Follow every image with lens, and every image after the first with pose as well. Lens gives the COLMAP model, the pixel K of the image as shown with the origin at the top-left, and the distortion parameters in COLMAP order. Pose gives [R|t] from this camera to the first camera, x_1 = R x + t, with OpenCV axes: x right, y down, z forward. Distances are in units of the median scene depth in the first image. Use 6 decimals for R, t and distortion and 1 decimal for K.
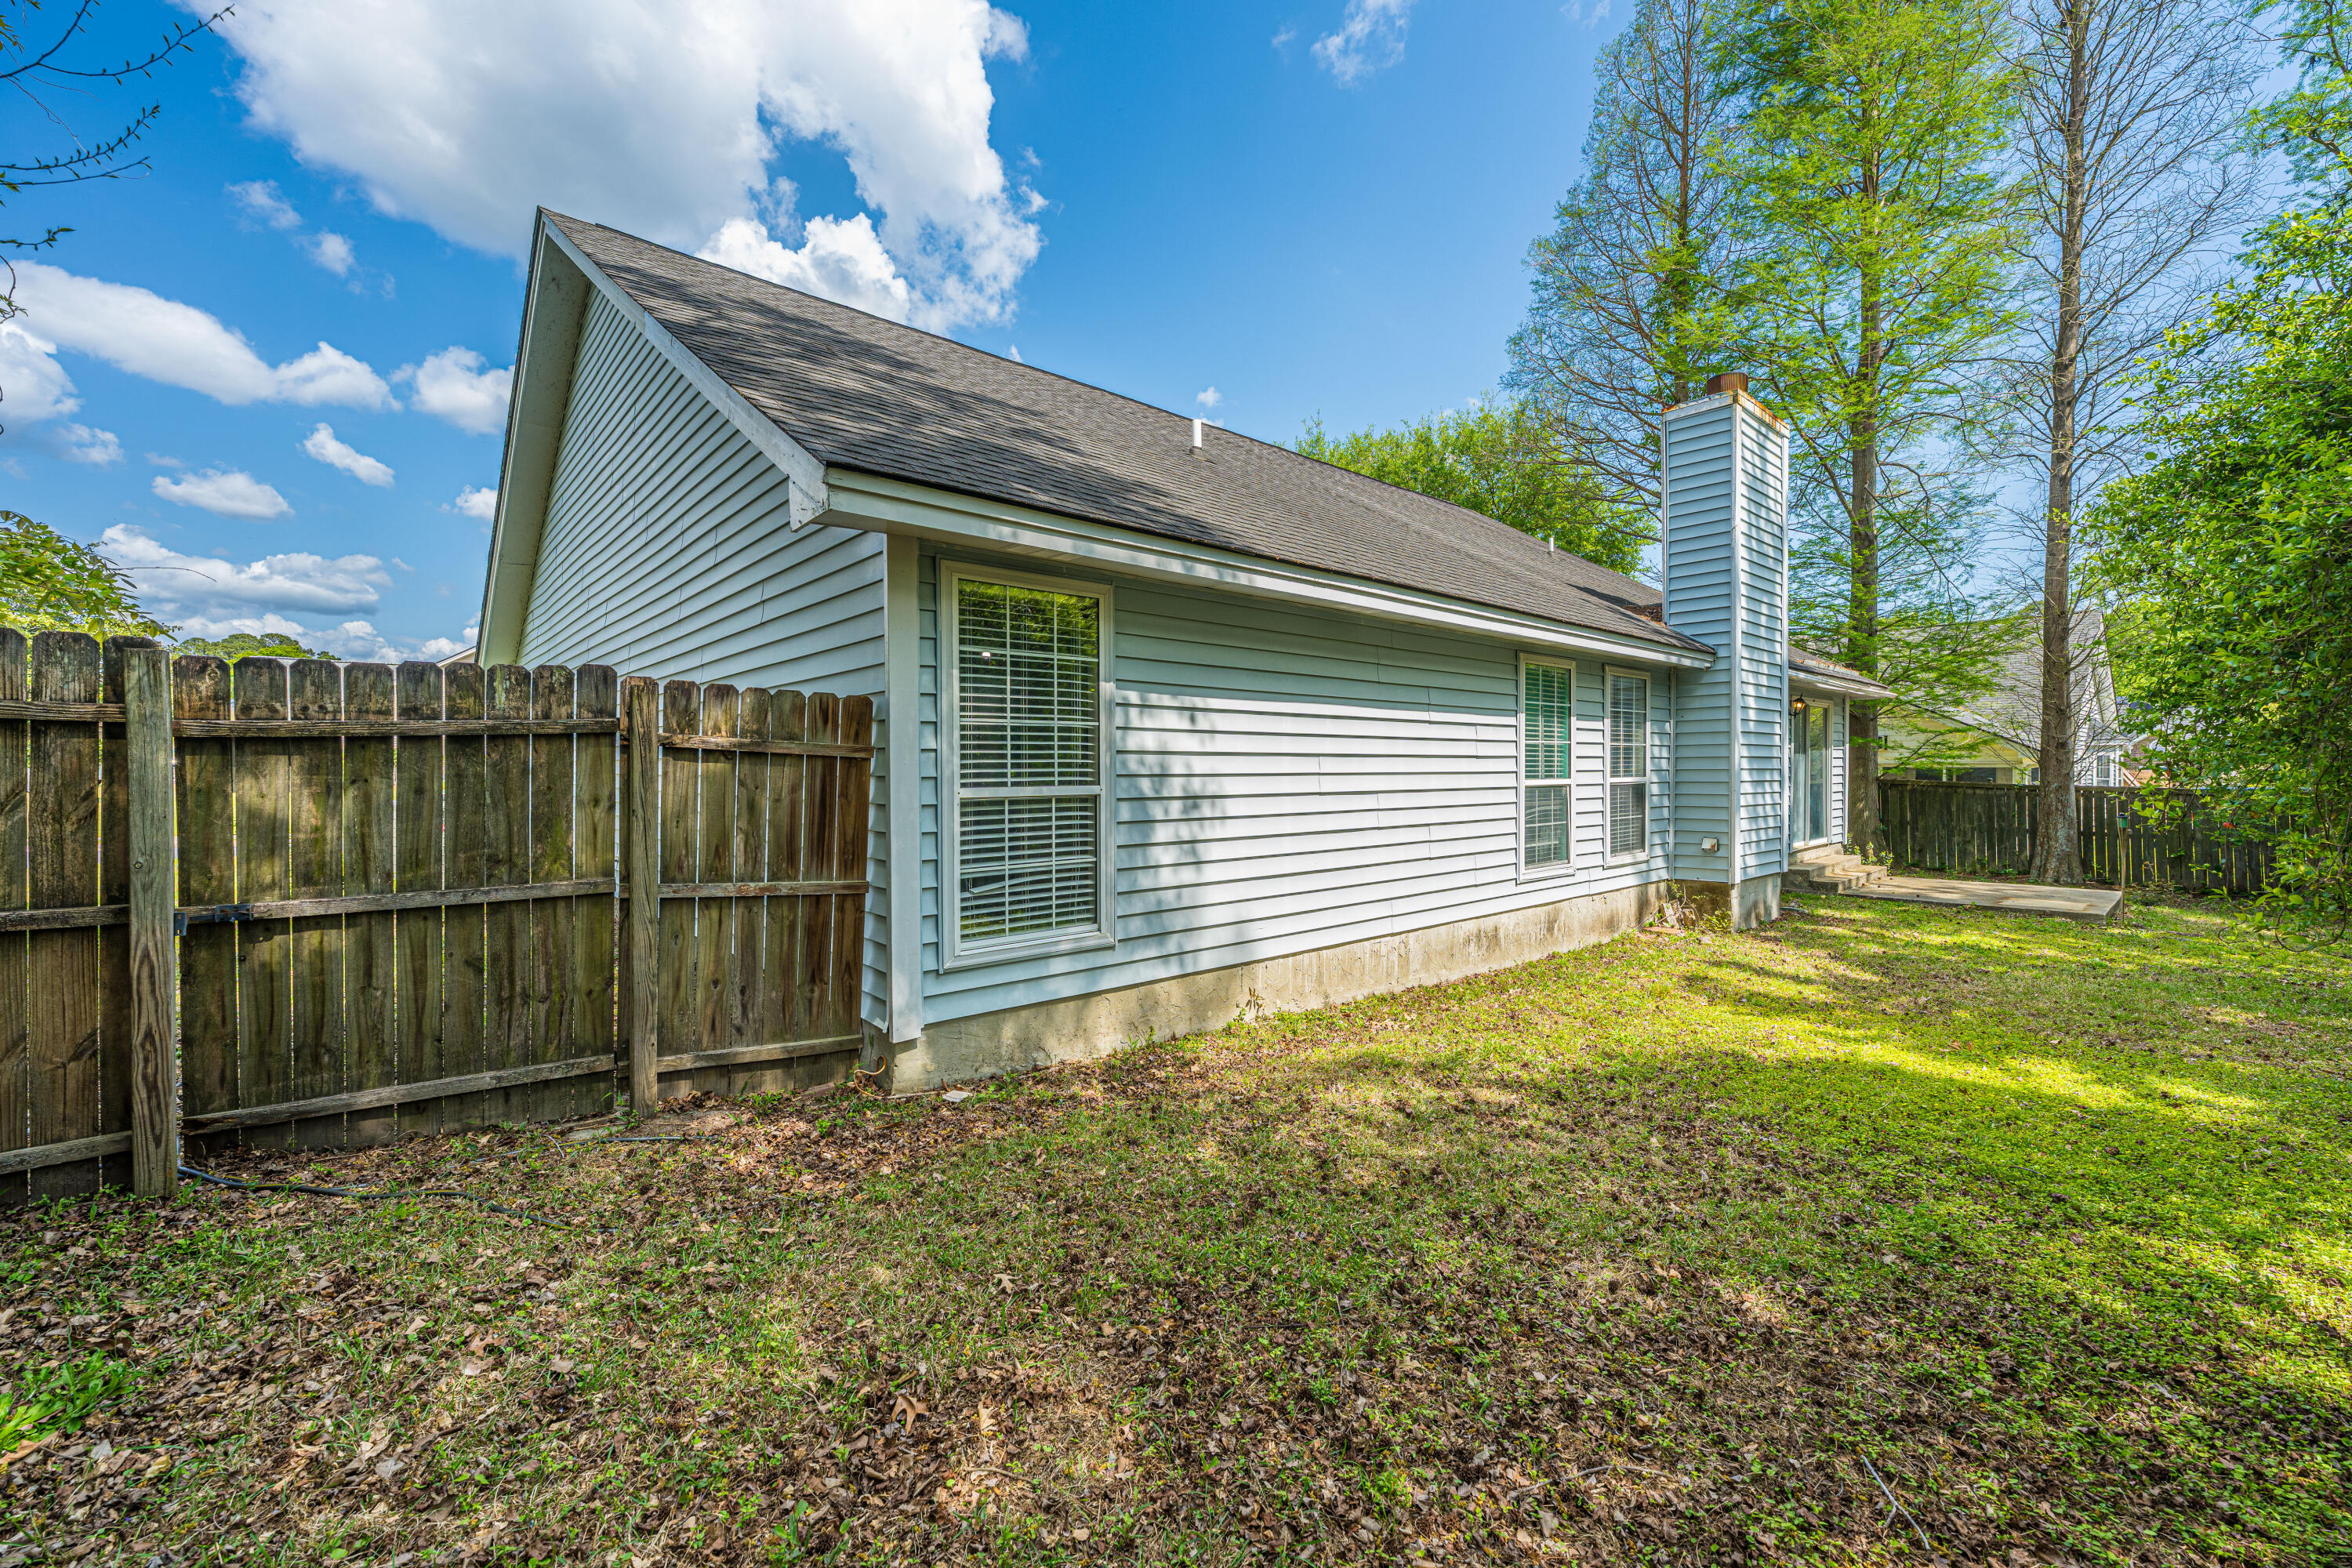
lens RADIAL K [[946.1, 0, 1188.3], [0, 946.1, 762.9], [0, 0, 1]] dist [0.000190, -0.000194]
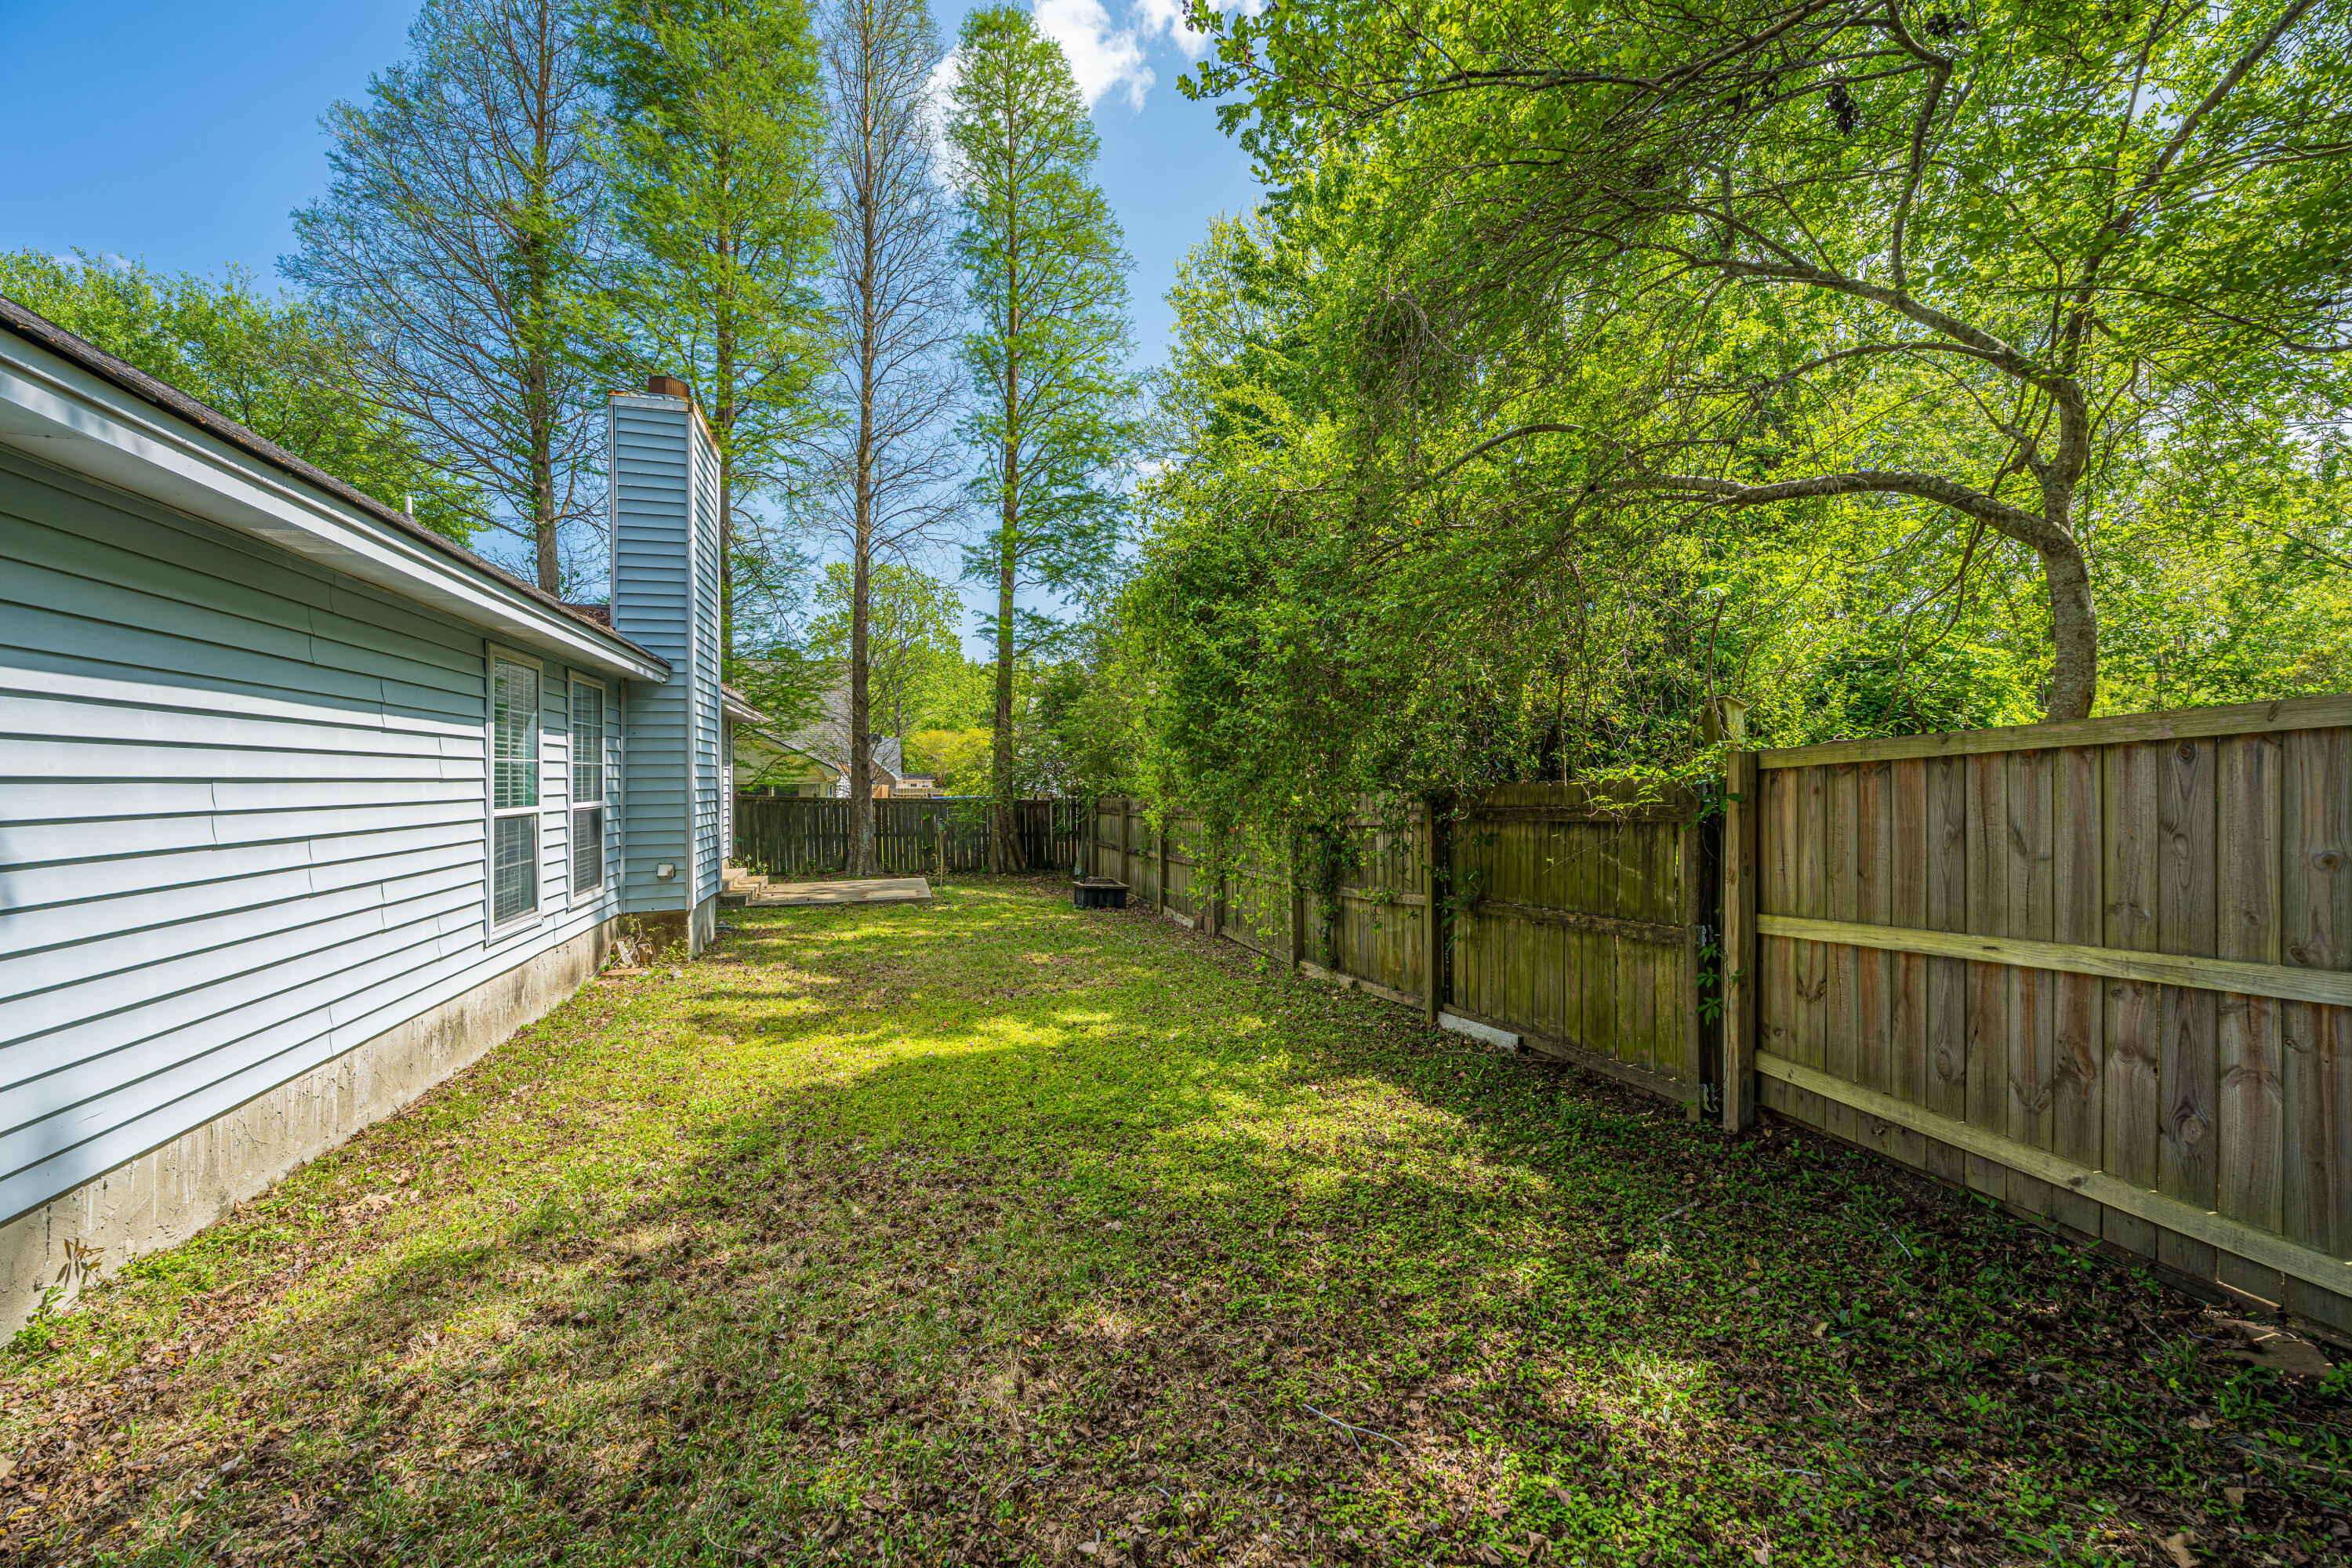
lens RADIAL K [[946.1, 0, 1188.3], [0, 946.1, 762.9], [0, 0, 1]] dist [0.000190, -0.000194]
pose [[0.421490, 0.012924, 0.906741, -0.102981], [0.002713, 0.999876, -0.015512, -0.006387], [-0.906829, 0.008998, 0.421403, 0.168910]]
